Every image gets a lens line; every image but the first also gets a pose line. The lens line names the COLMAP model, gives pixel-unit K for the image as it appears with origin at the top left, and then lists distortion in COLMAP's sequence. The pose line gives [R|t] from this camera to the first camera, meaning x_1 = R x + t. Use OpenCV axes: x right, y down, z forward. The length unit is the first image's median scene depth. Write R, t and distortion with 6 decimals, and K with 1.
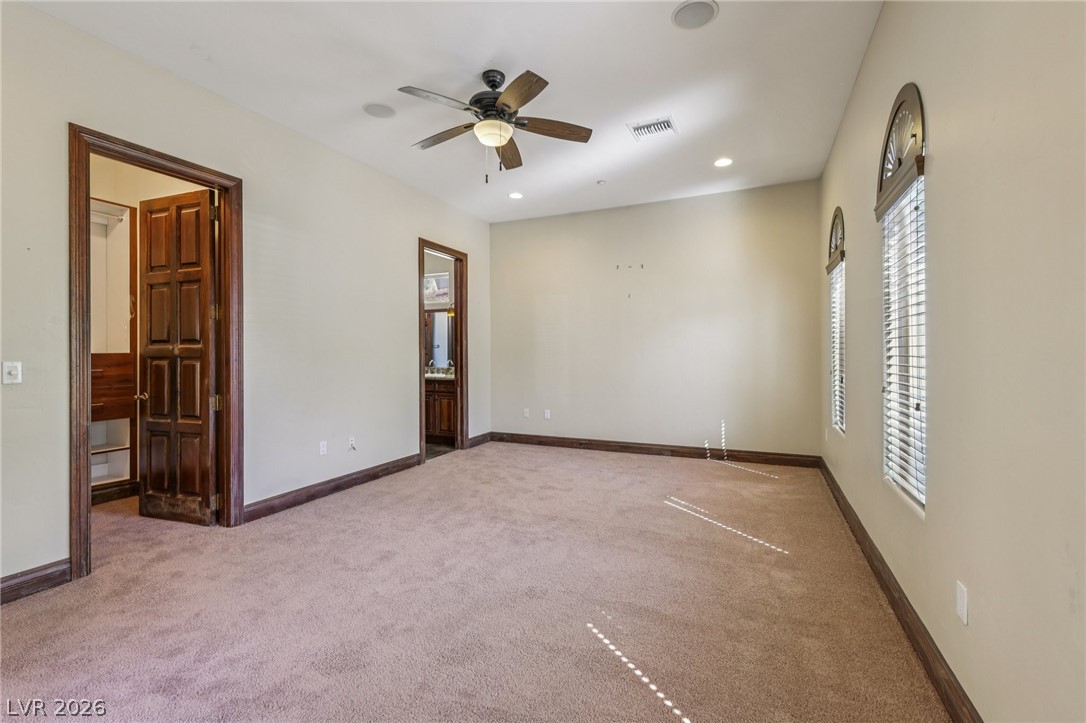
lens RADIAL K [[473.2, 0, 543.2], [0, 473.2, 356.7], [0, 0, 1]] dist [0.003193, 0.000609]
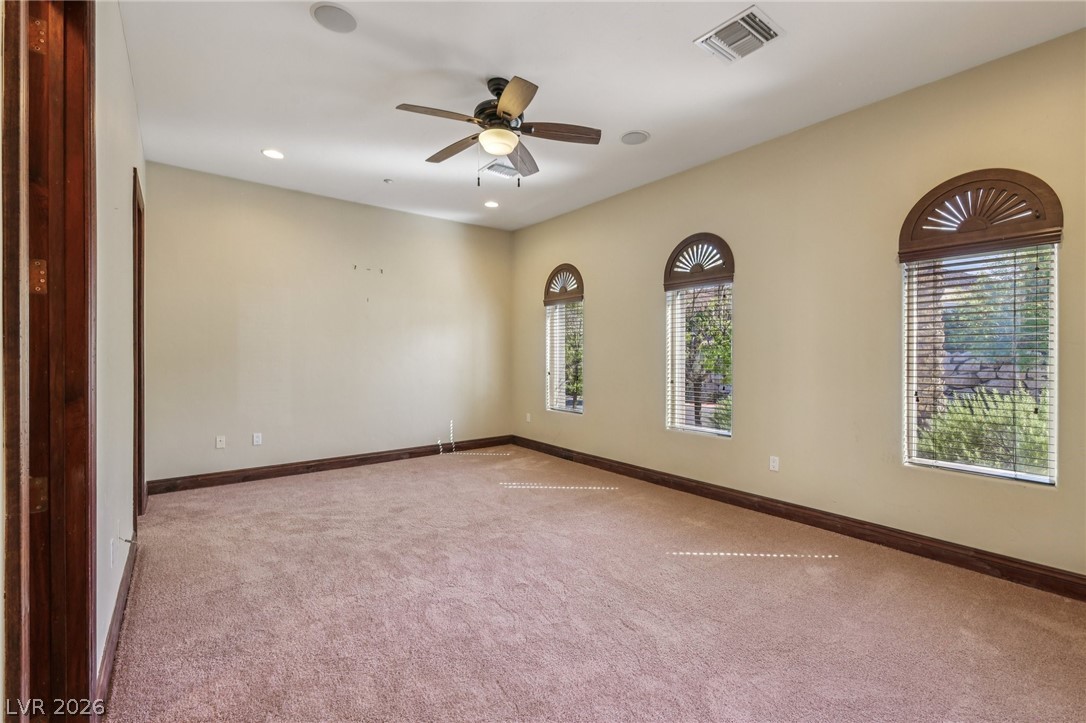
lens RADIAL K [[473.2, 0, 543.0], [0, 473.2, 359.2], [0, 0, 1]] dist [0.003193, 0.000609]
pose [[0.466782, -0.006327, 0.884350, -0.692114], [0.002438, 0.999980, 0.005867, -0.019069], [-0.884369, -0.000583, 0.466788, 0.338495]]
